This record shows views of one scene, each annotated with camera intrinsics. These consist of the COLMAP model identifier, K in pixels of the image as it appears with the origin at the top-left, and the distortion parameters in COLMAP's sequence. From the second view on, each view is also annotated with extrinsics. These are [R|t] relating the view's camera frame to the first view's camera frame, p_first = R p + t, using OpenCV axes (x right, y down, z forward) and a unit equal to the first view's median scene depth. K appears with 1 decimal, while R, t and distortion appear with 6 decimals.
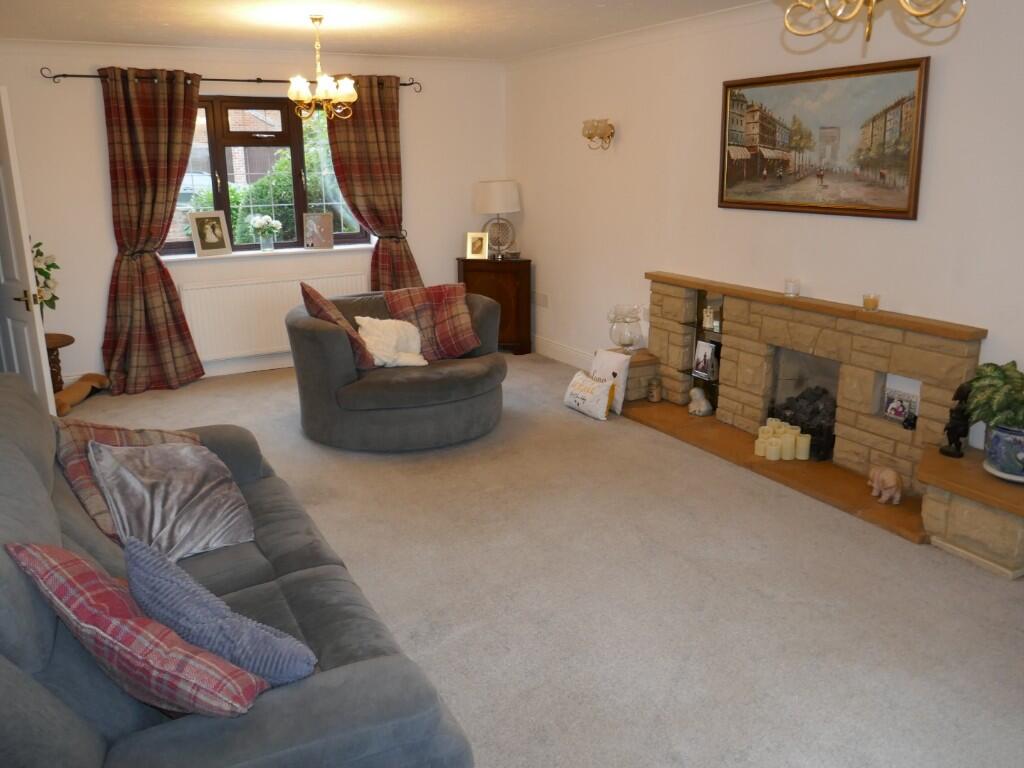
lens RADIAL K [[843.7, 0, 511.3], [0, 843.7, 381.3], [0, 0, 1]] dist [-0.008162, -0.008363]
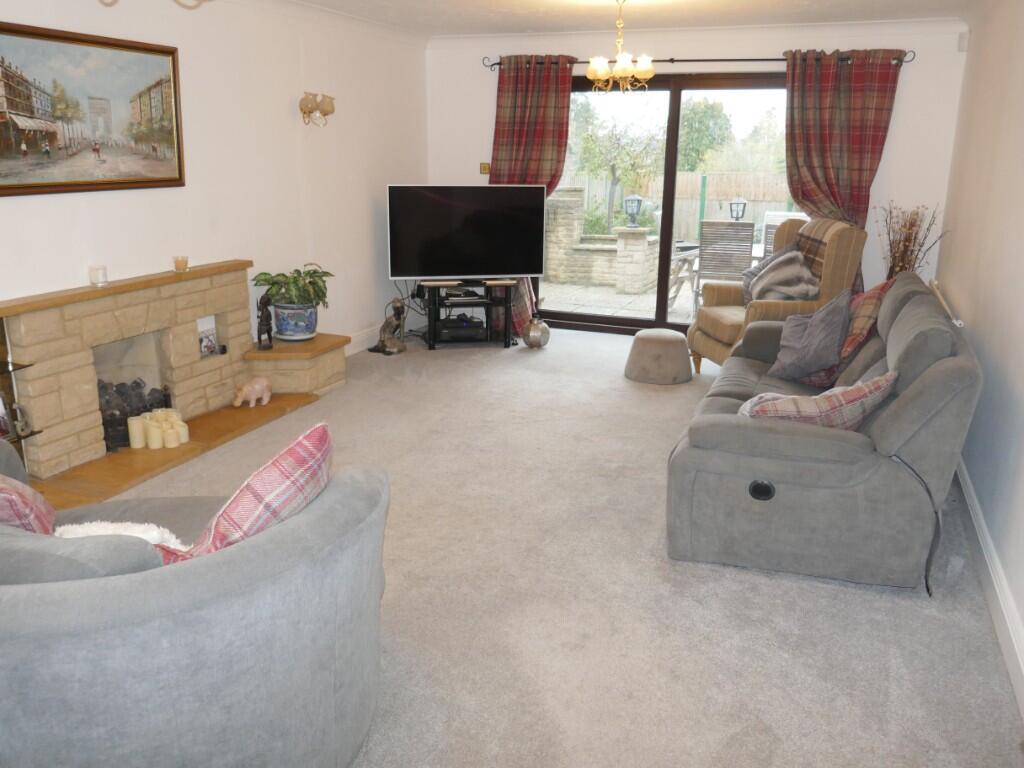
lens RADIAL K [[843.7, 0, 510.1], [0, 843.7, 384.9], [0, 0, 1]] dist [-0.008162, -0.008363]
pose [[-0.655117, -0.199367, 0.728749, -0.673212], [0.190832, 0.889618, 0.414926, -0.315865], [-0.731030, 0.410894, -0.544758, 1.297343]]
